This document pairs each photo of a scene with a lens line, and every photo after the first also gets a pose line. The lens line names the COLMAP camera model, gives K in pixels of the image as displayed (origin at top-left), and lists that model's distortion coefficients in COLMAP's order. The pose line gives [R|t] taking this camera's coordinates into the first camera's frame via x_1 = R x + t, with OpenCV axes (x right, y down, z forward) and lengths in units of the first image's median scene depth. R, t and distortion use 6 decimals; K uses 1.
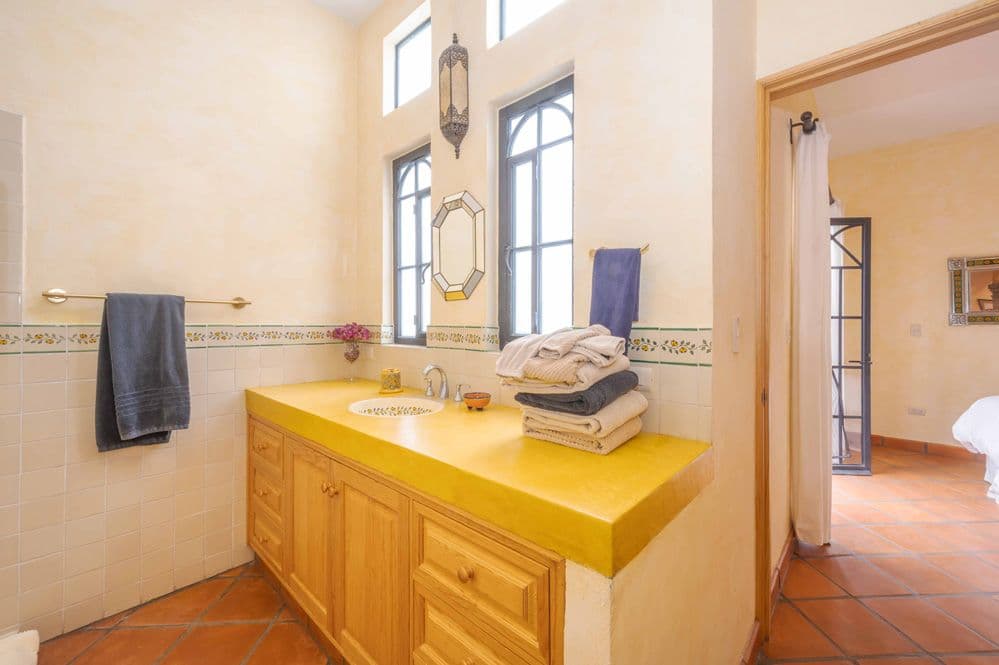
lens RADIAL K [[404.0, 0, 504.6], [0, 404.0, 321.1], [0, 0, 1]] dist [0.002212, 0.000237]
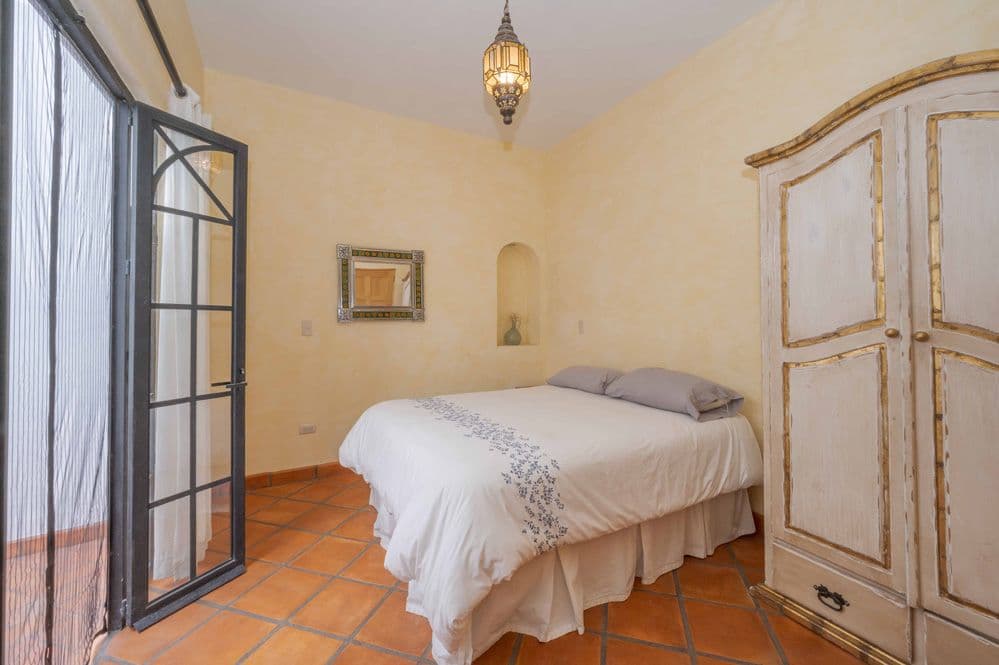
lens RADIAL K [[404.0, 0, 504.6], [0, 404.0, 321.1], [0, 0, 1]] dist [0.002212, 0.000237]
pose [[0.332669, 0.001675, 0.943042, 0.454612], [-0.002472, 0.999997, -0.000904, 0.009101], [-0.943040, -0.002030, 0.332672, 0.425597]]
